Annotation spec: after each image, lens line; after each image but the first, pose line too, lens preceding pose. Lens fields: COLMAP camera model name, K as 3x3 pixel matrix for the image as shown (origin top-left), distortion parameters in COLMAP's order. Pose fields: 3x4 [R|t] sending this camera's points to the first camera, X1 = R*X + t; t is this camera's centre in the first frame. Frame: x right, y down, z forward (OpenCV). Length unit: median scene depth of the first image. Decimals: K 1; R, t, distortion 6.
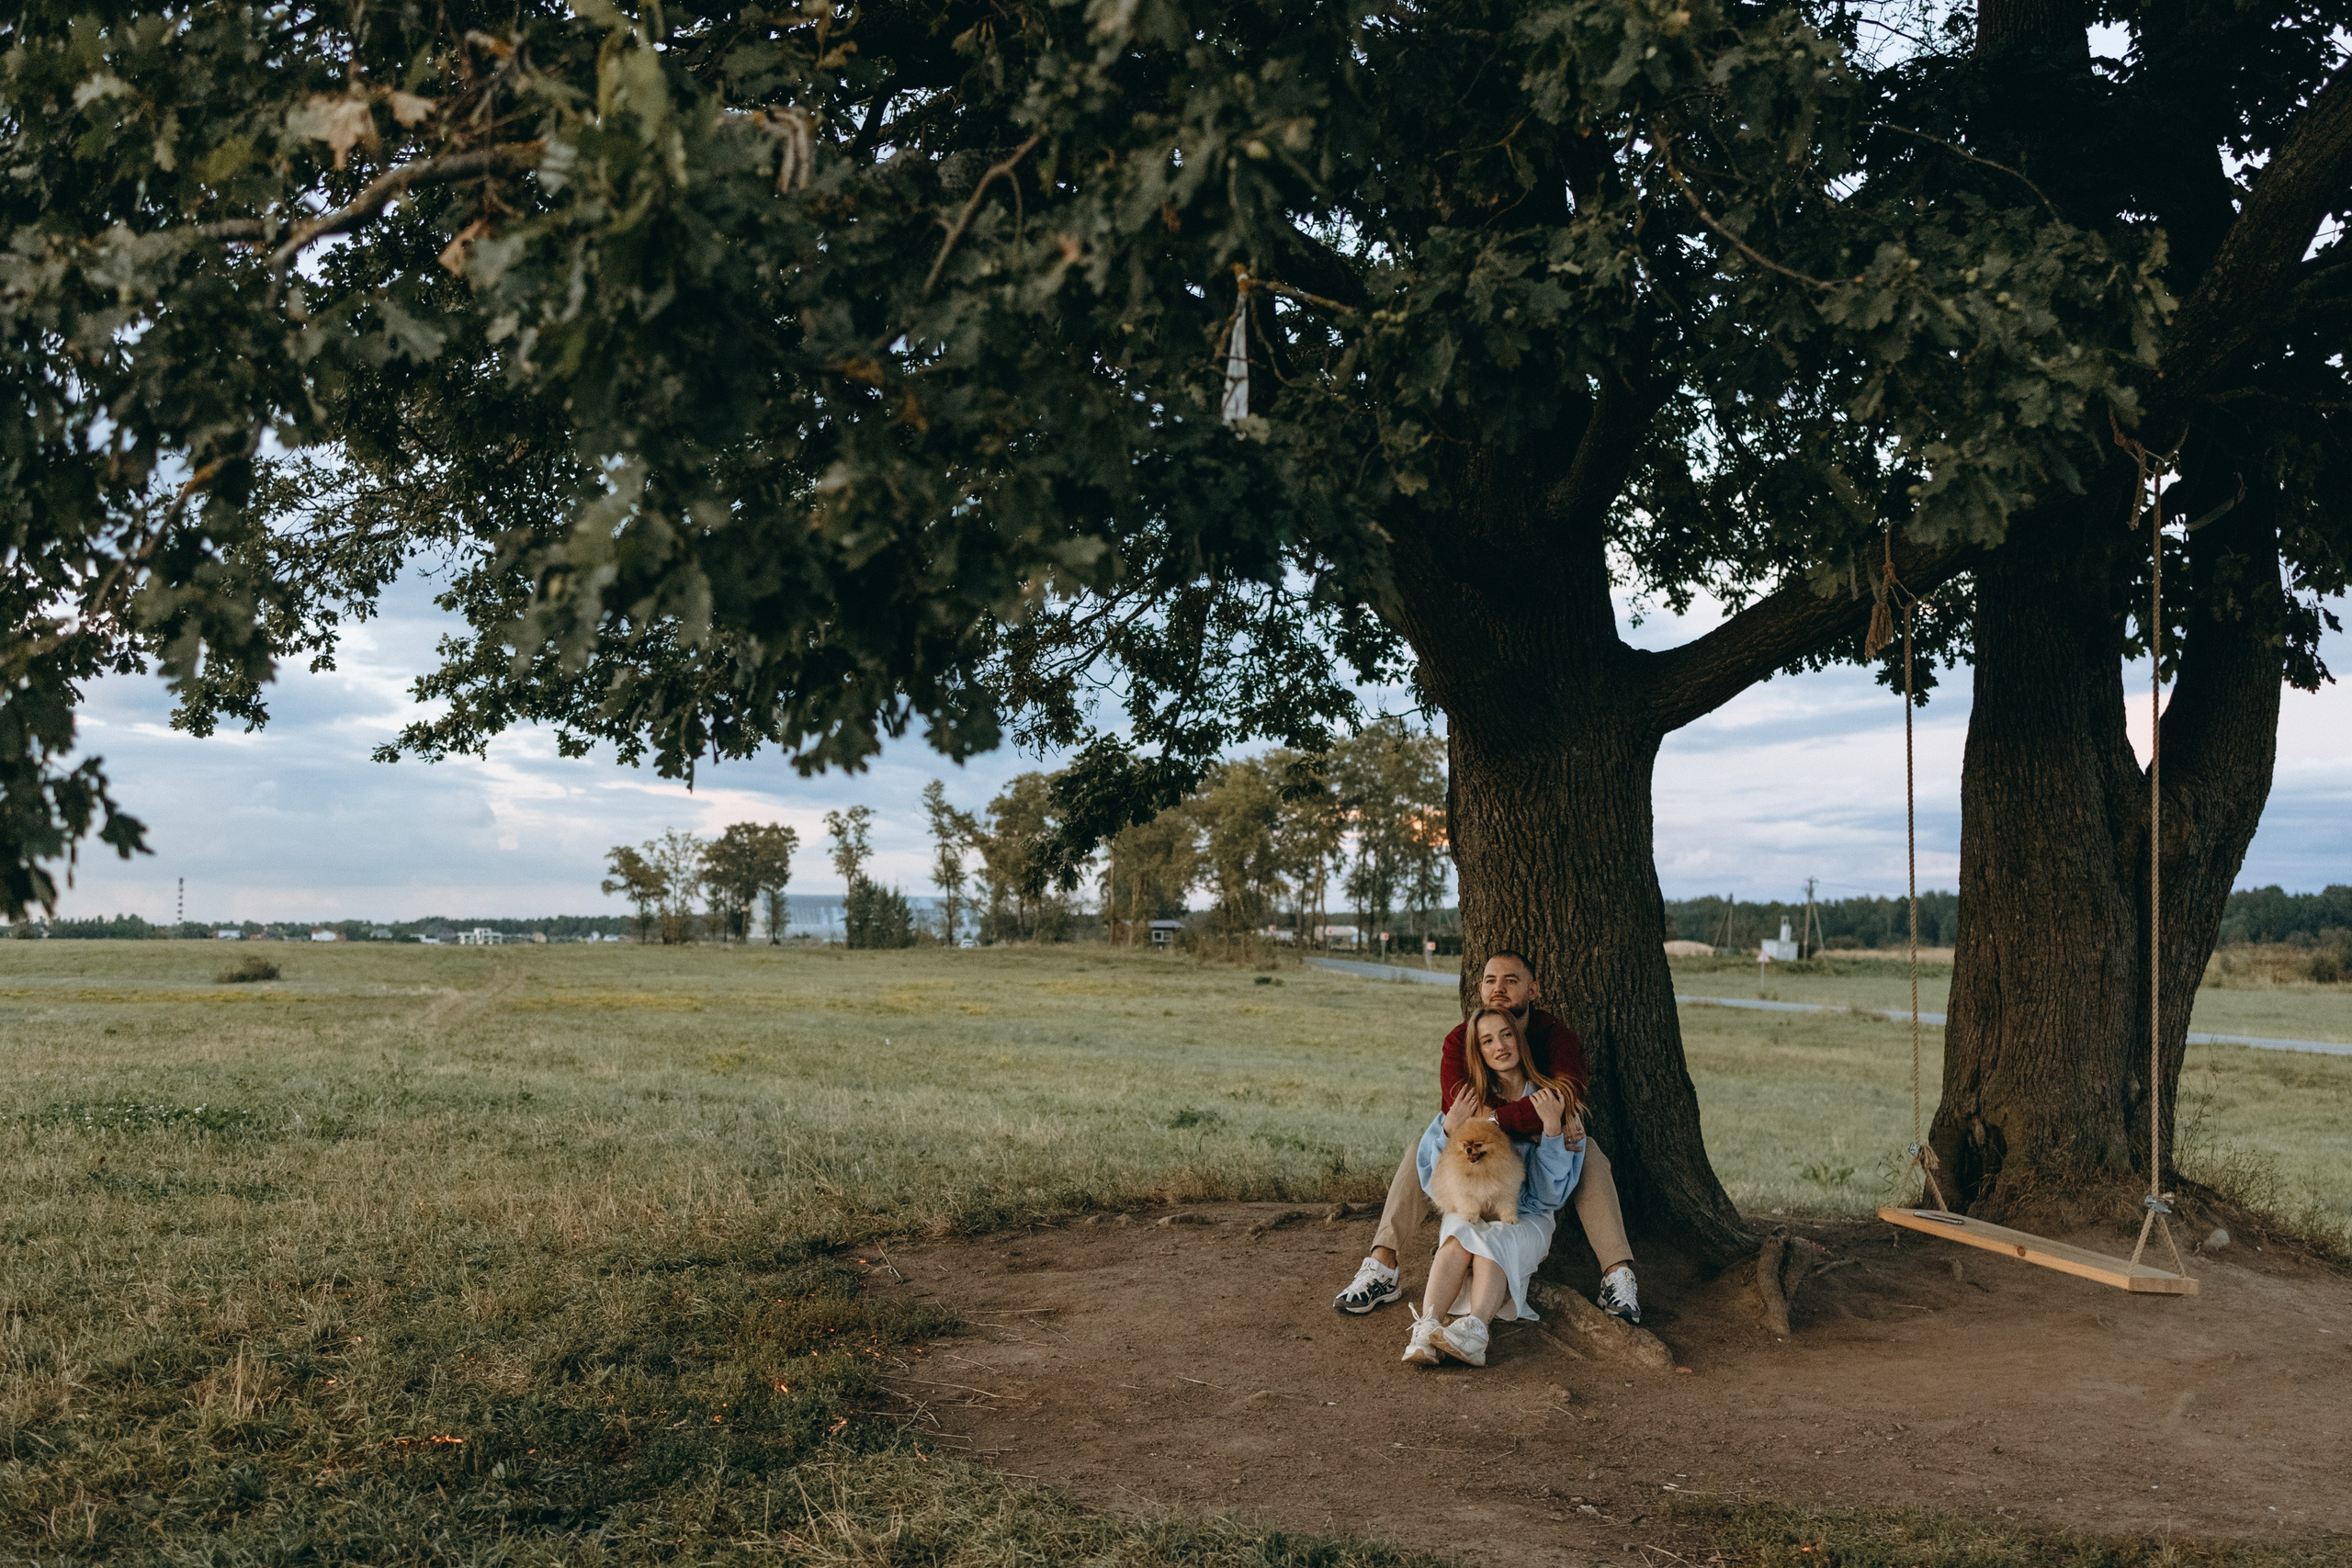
lens RADIAL K [[2427.2, 0, 1164.6], [0, 2427.2, 761.3], [0, 0, 1]] dist [0.071606, 0.008224]
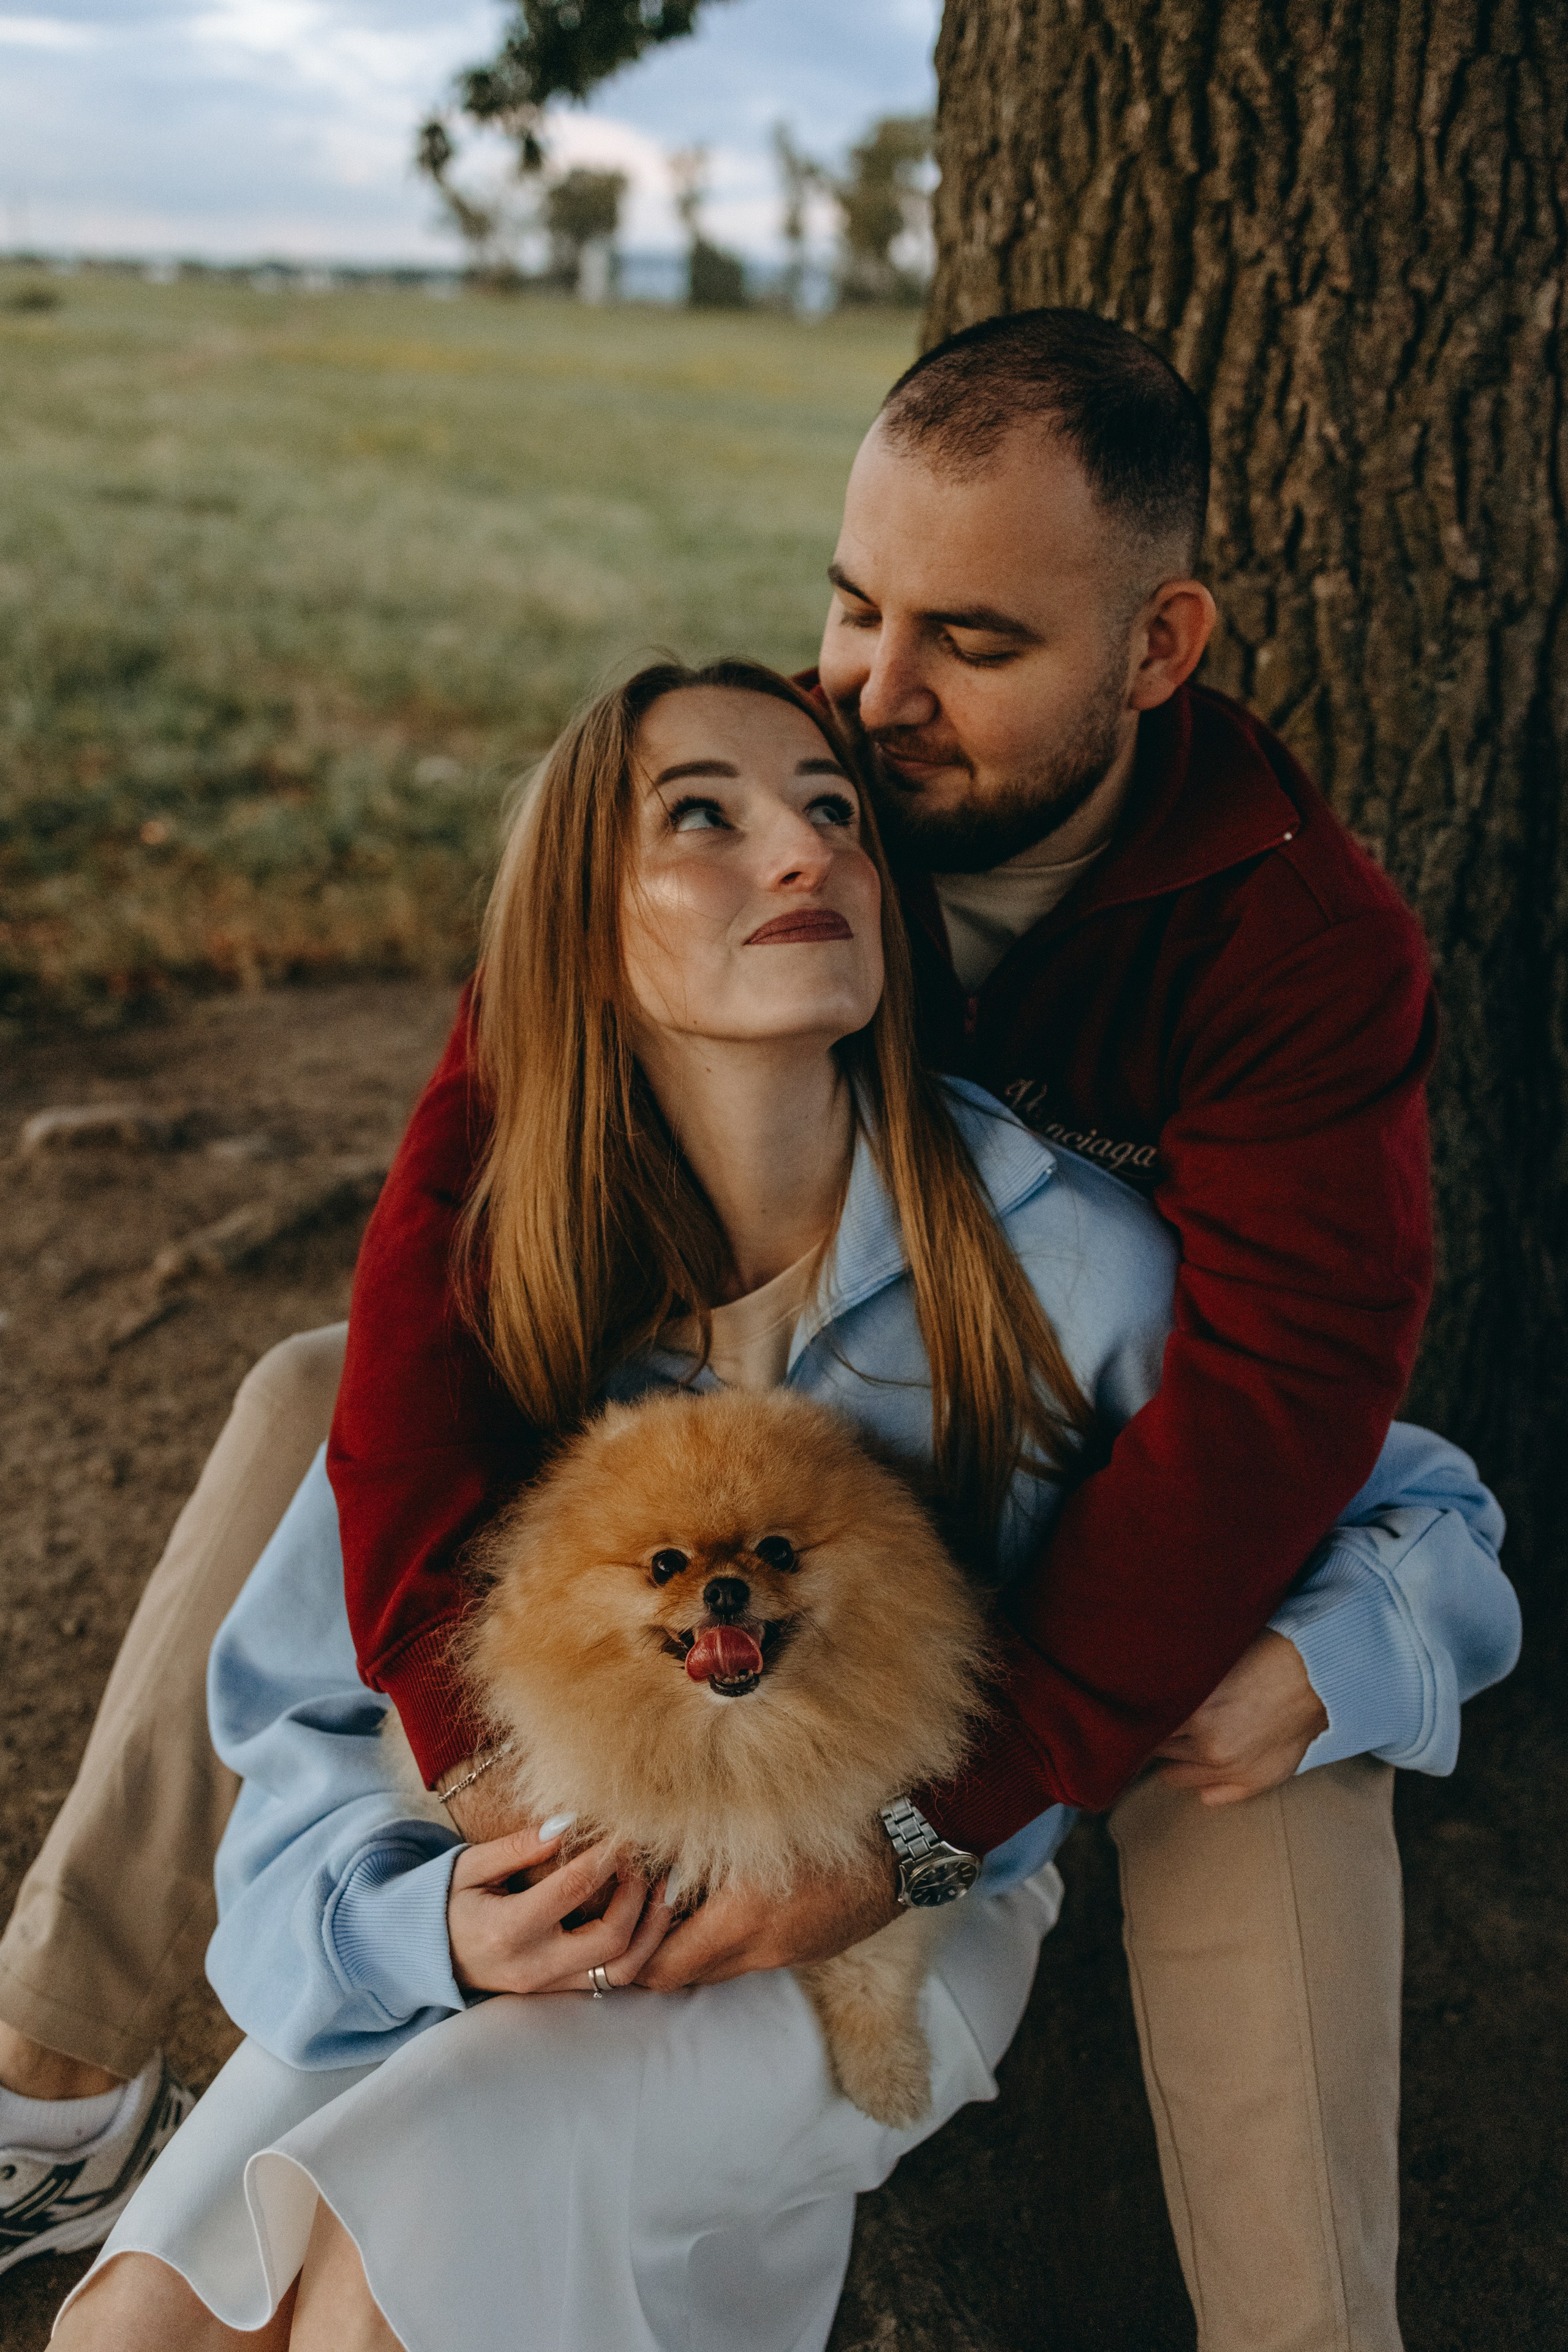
lens RADIAL K [[2411.5, 0, 781.4], [0, 2411.5, 1183.3], [0, 0, 1]] dist [0.044596, -0.011230]
pose [[0.994409, 0.079205, -0.069837, 0.134336], [-0.044133, 0.912560, 0.406555, 0.064949], [0.095932, -0.401200, 0.910953, 0.780008]]
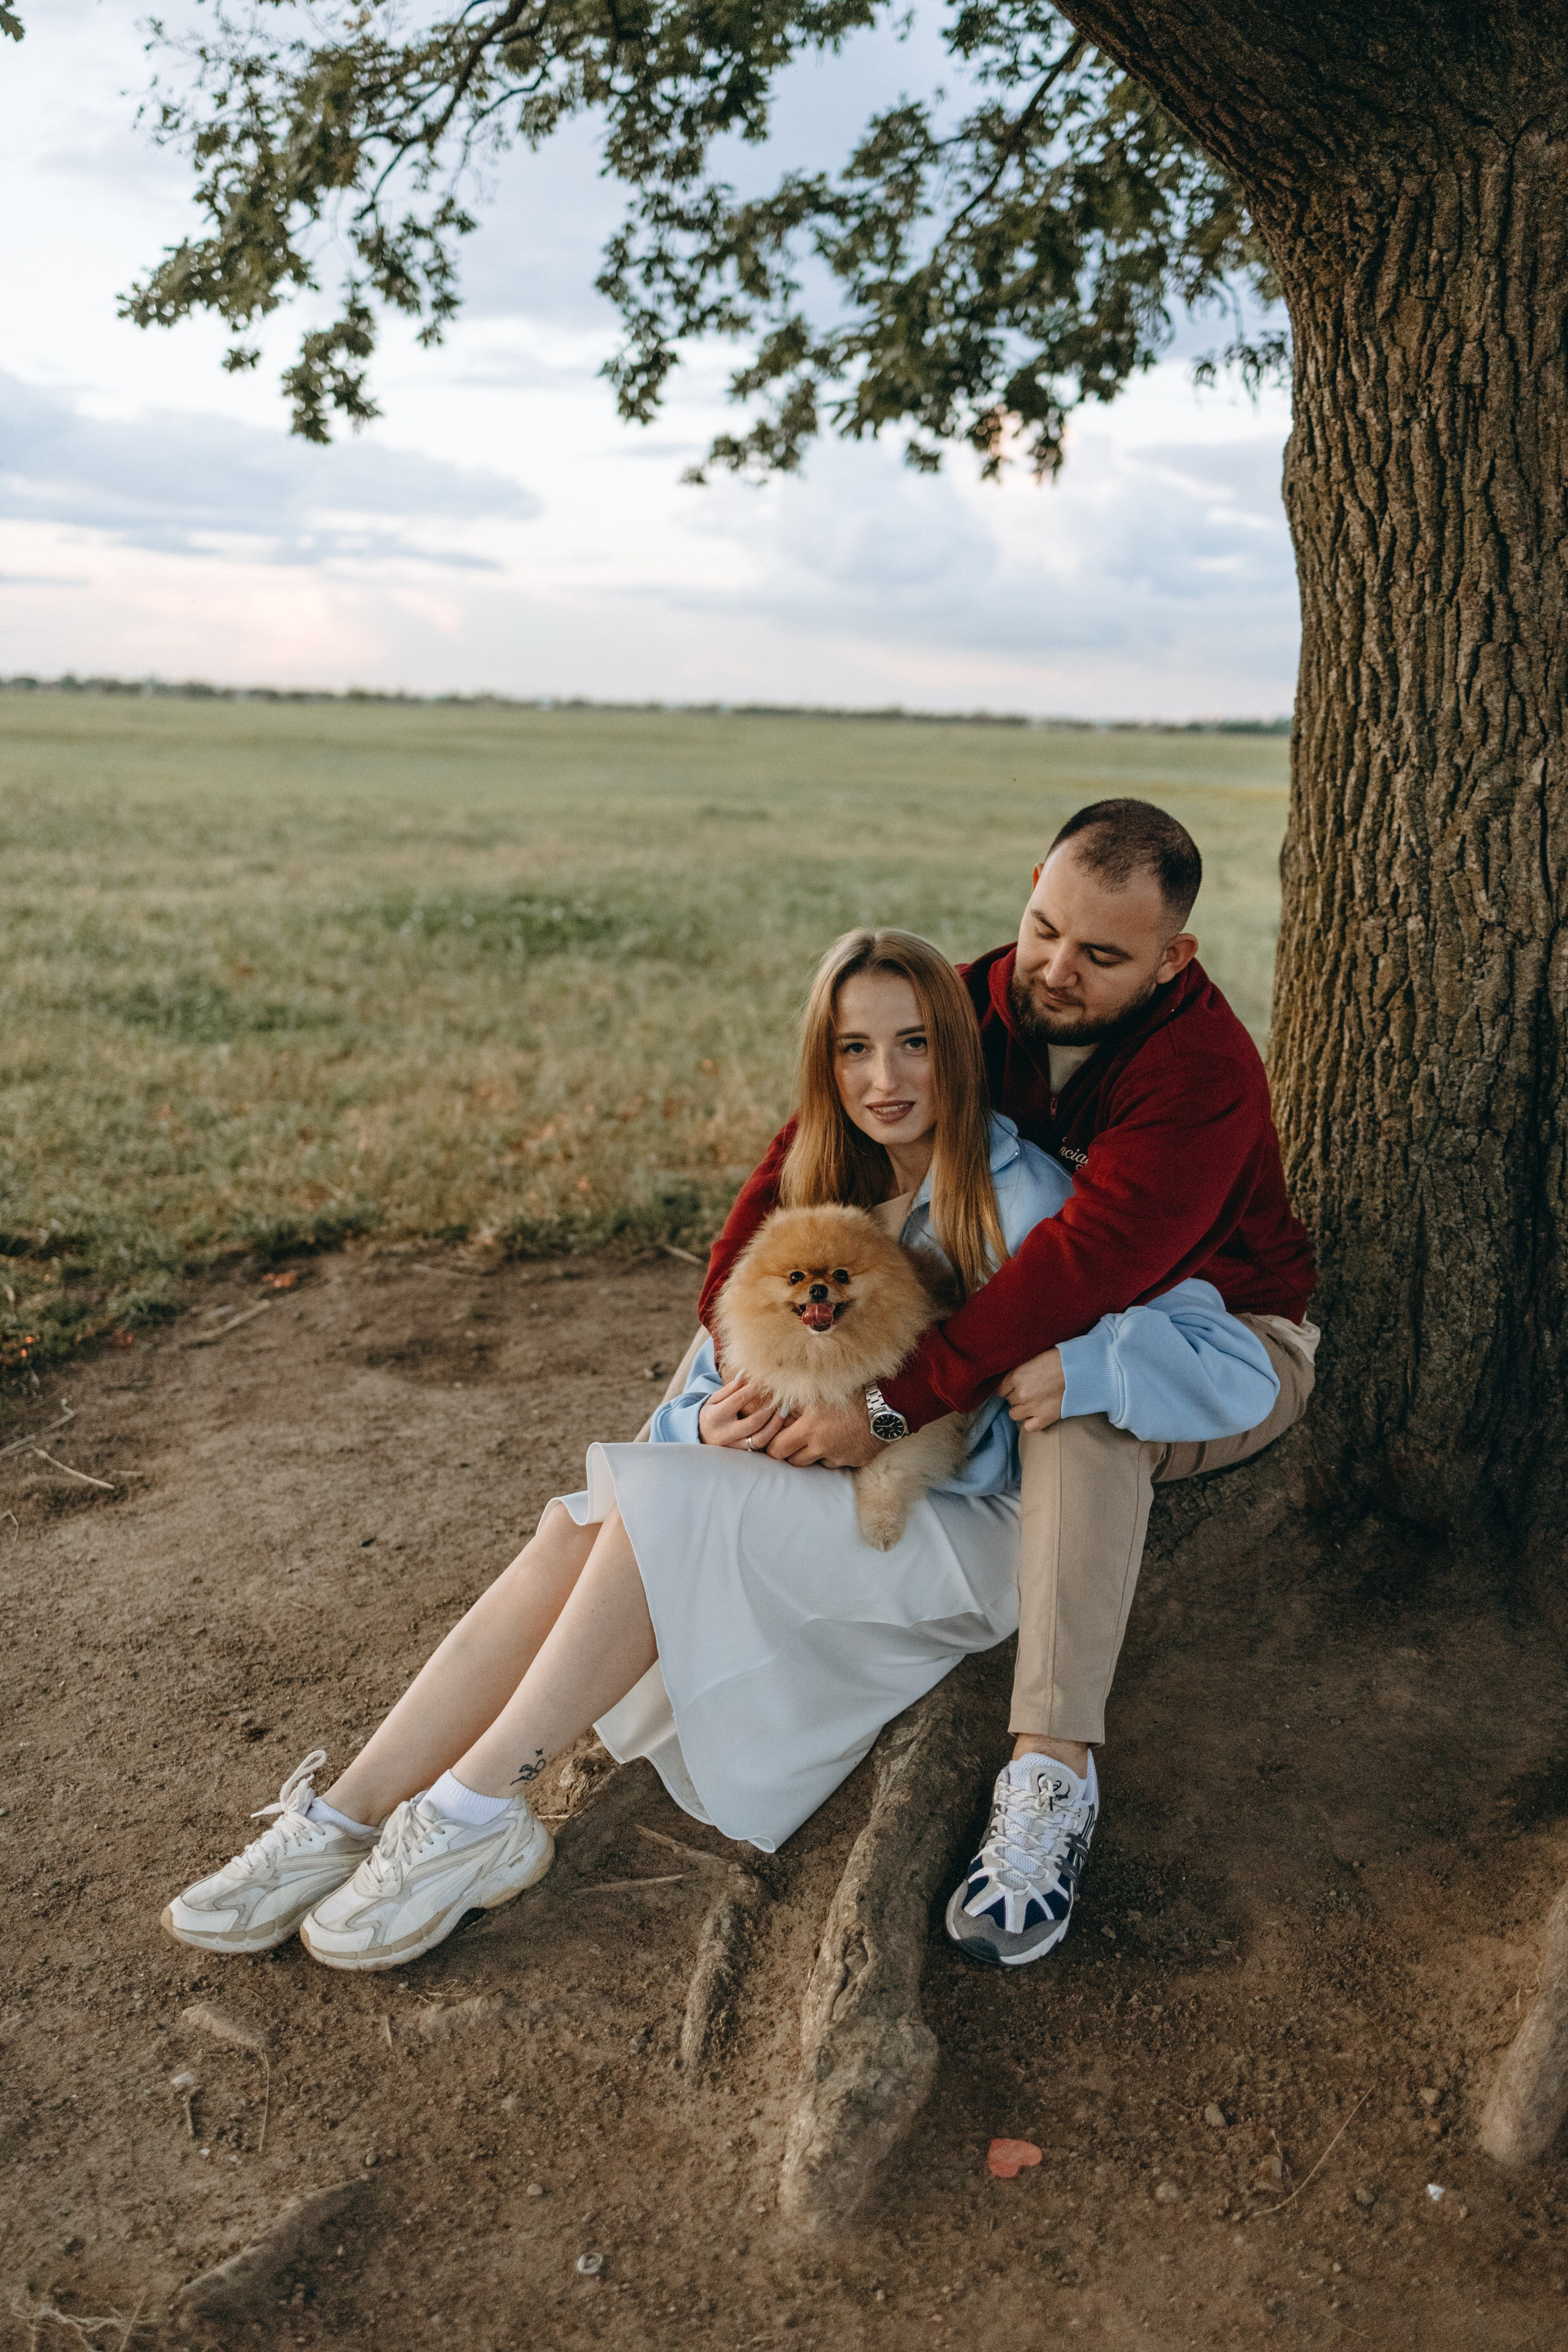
lens RADIAL K [[2456.6, 0, 784.0], [0, 2456.6, 1176.0], [0, 0, 1]] dist [-0.001153, 0.132866]
pose [[0.830731, 0.125540, -0.542333, 0.279703], [0.008651, 0.971210, 0.238069, 0.049592], [0.556607, -0.202463, 0.805728, 0.644878]]
